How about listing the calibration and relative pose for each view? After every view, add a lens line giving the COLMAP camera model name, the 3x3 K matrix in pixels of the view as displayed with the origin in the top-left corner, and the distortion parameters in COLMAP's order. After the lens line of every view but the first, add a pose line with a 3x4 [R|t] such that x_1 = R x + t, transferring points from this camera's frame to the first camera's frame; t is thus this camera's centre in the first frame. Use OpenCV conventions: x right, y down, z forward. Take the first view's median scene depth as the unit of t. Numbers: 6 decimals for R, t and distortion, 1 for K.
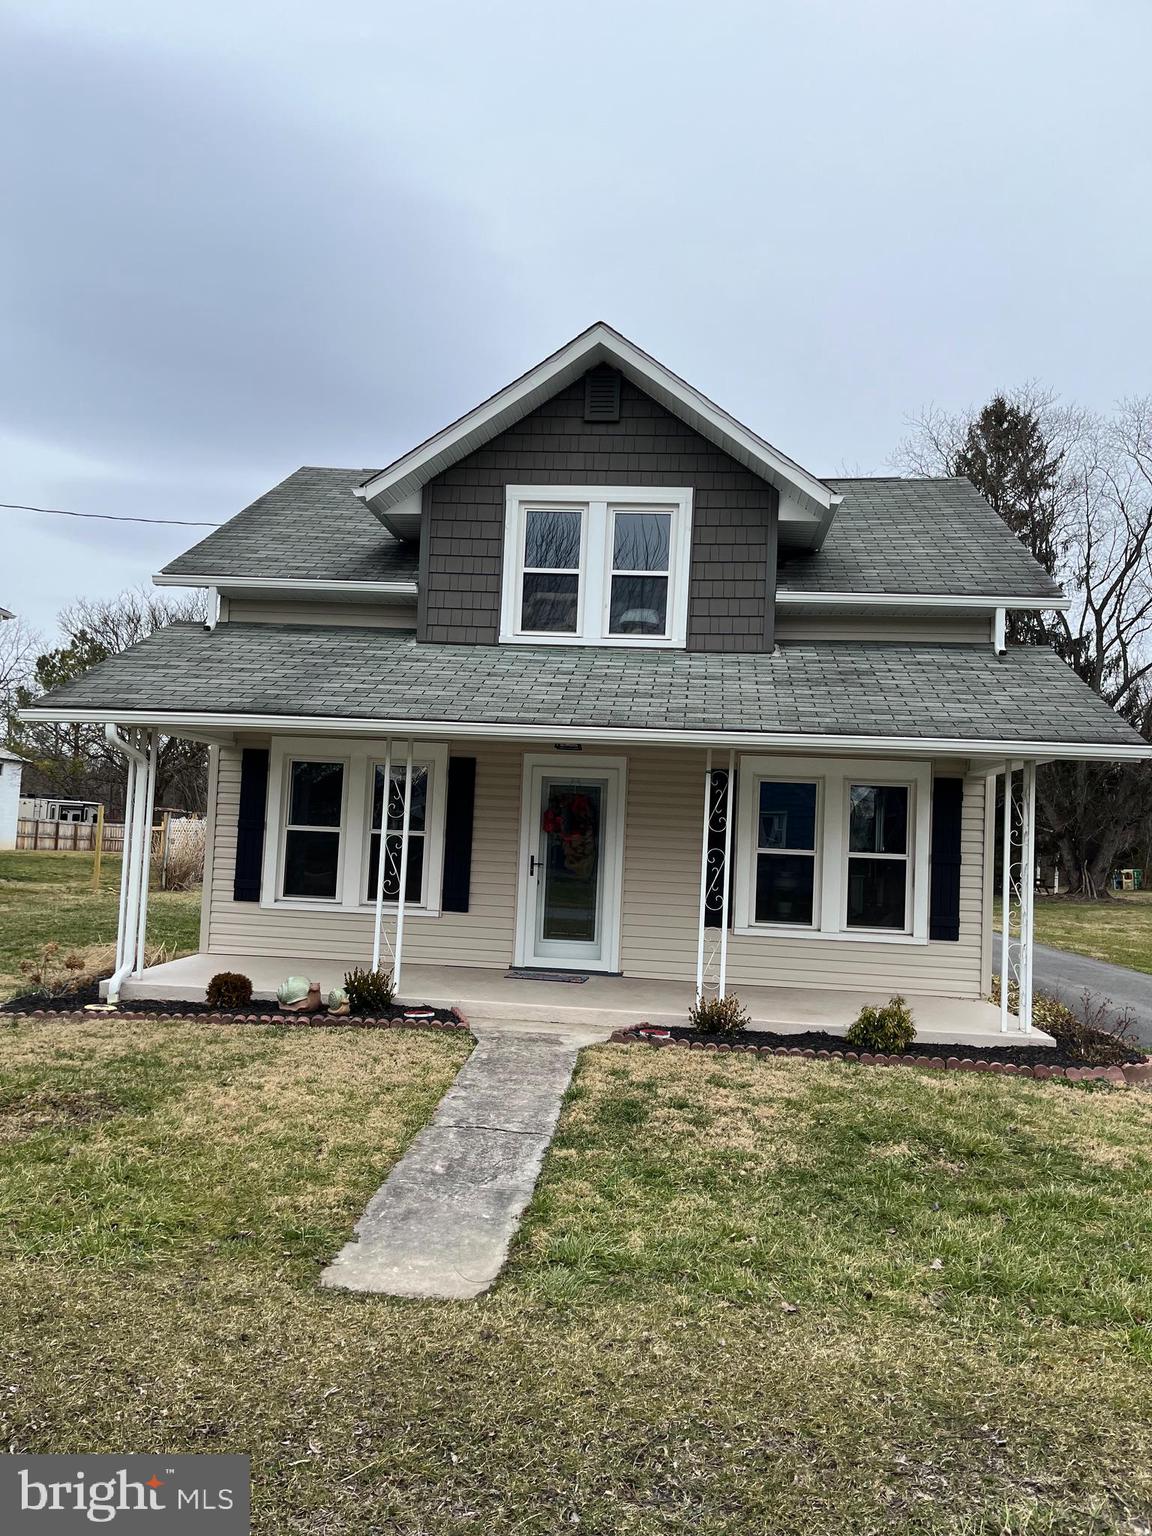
lens RADIAL K [[1150.2, 0, 575.4], [0, 1150.2, 772.9], [0, 0, 1]] dist [0.056412, 0.000343]
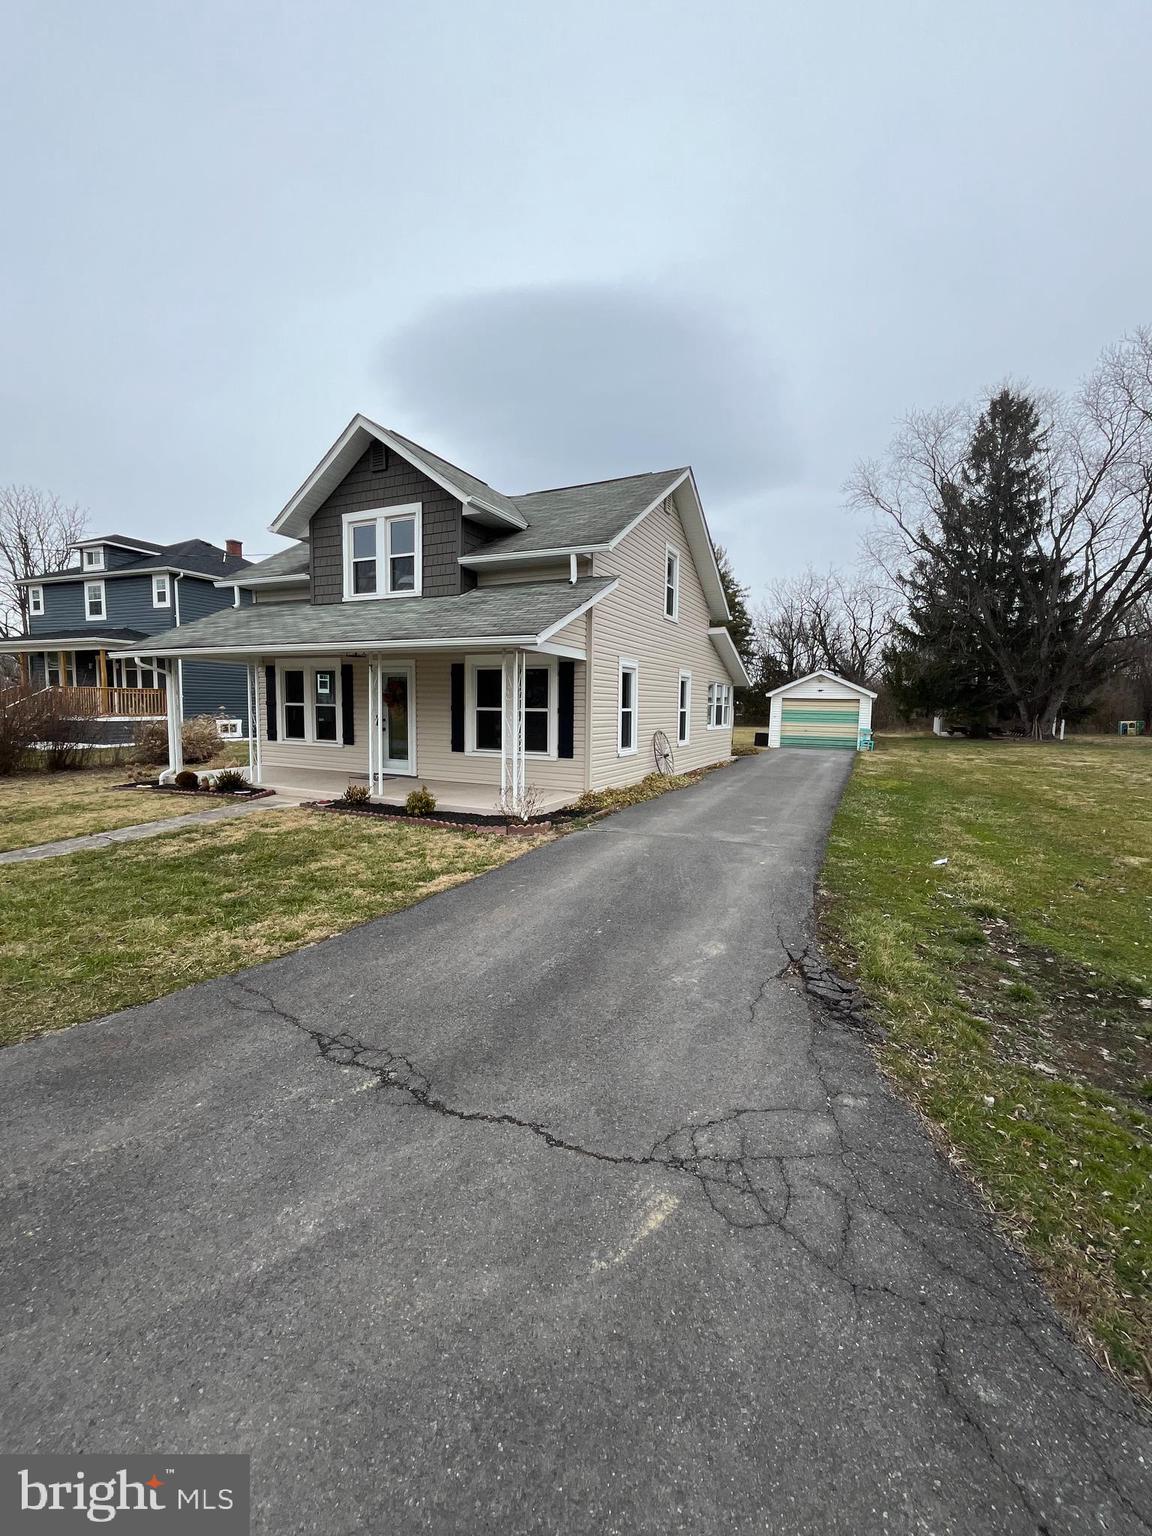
lens RADIAL K [[650.4, 0, 575.0], [0, 650.4, 764.0], [0, 0, 1]] dist [-0.008268, -0.000212]
pose [[0.937484, 0.000818, -0.348028, 0.654693], [0.045315, 0.991197, 0.124395, 0.034319], [0.345066, -0.132390, 0.929195, 0.112634]]
